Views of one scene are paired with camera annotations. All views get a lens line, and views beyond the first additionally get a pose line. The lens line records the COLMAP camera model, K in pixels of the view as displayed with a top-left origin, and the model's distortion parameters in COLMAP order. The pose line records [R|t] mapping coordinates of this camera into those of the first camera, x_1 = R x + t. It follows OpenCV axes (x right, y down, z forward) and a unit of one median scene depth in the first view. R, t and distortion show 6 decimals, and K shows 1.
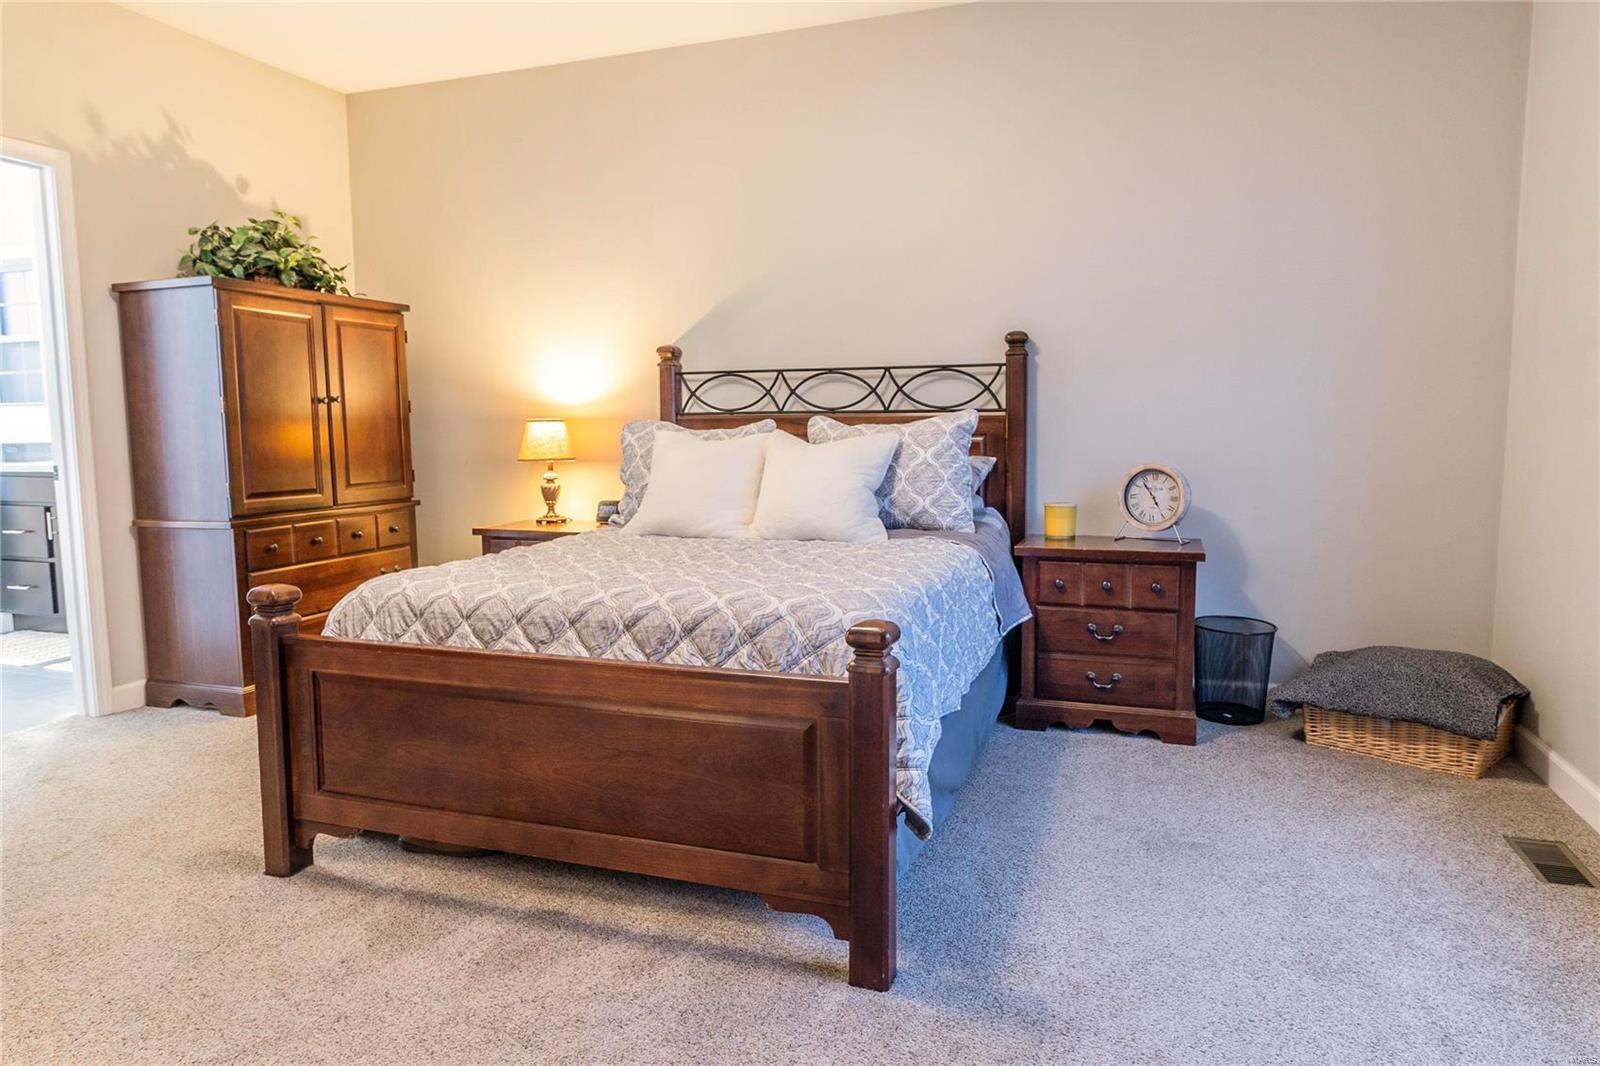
lens RADIAL K [[957.1, 0, 802.4], [0, 957.1, 565.3], [0, 0, 1]] dist [0.000281, -0.000433]
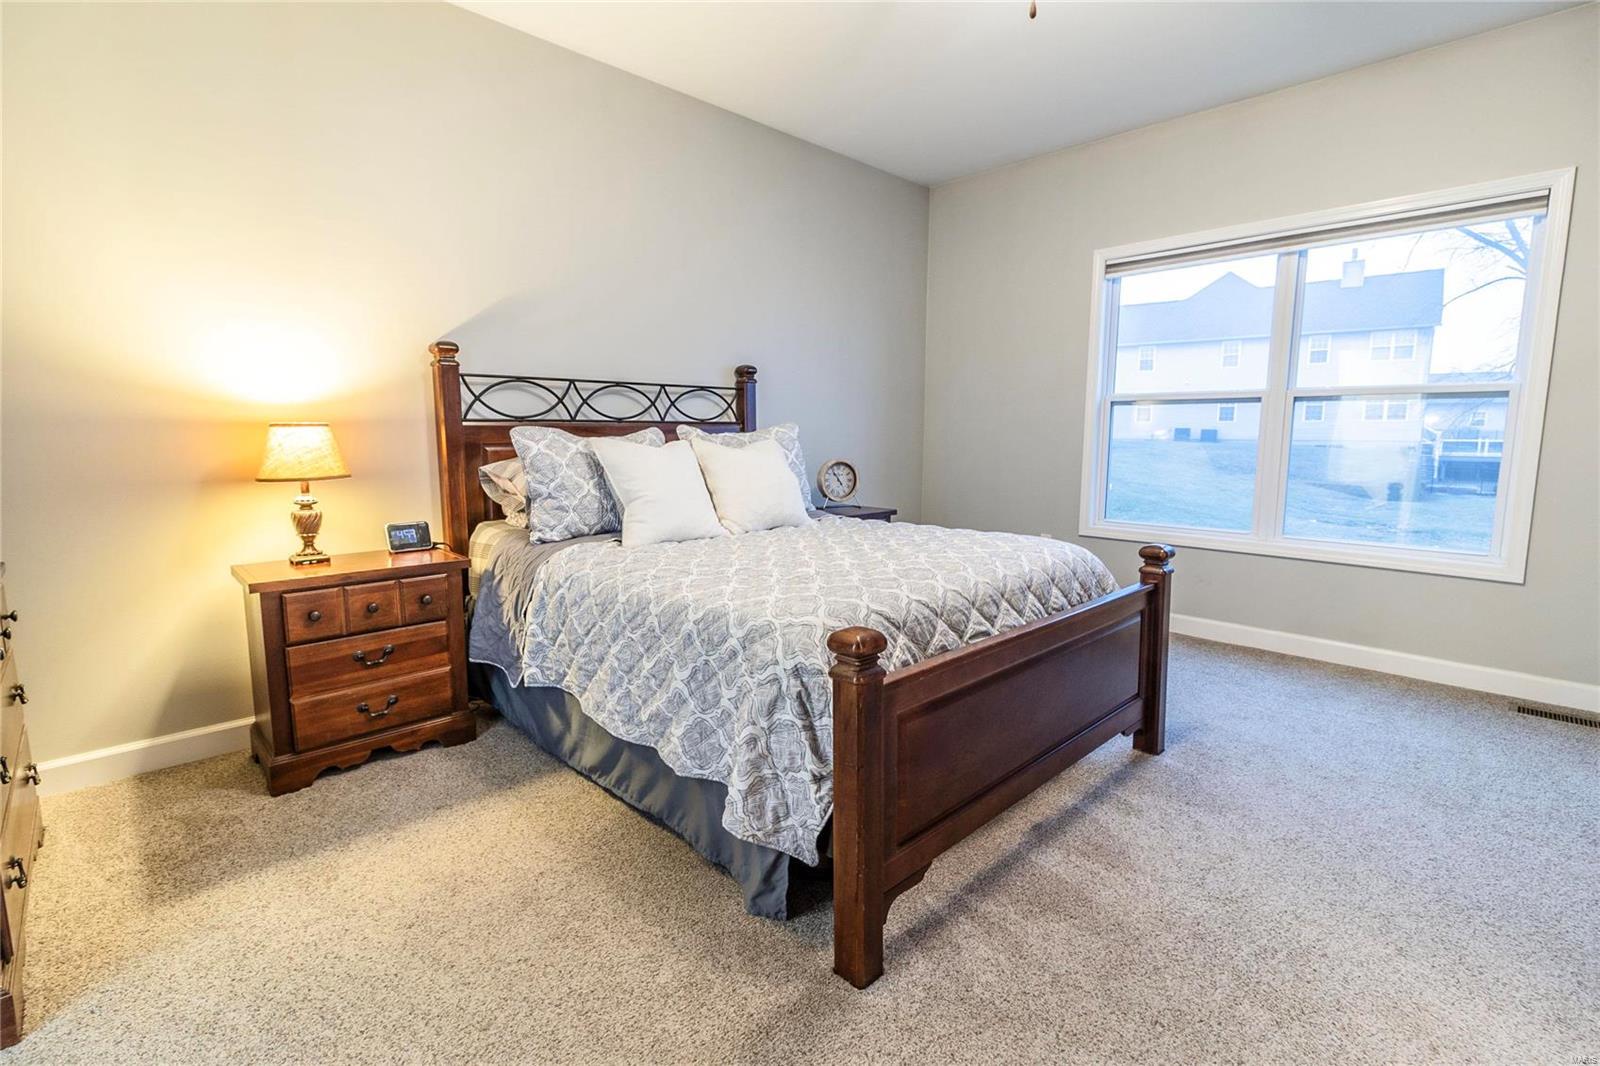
lens RADIAL K [[742.6, 0, 810.1], [0, 742.6, 522.6], [0, 0, 1]] dist [0.002962, 0.000334]
pose [[0.441393, -0.102886, 0.891396, -0.668305], [0.124268, 0.990841, 0.052831, -0.063887], [-0.888667, 0.087453, 0.450136, 0.439075]]
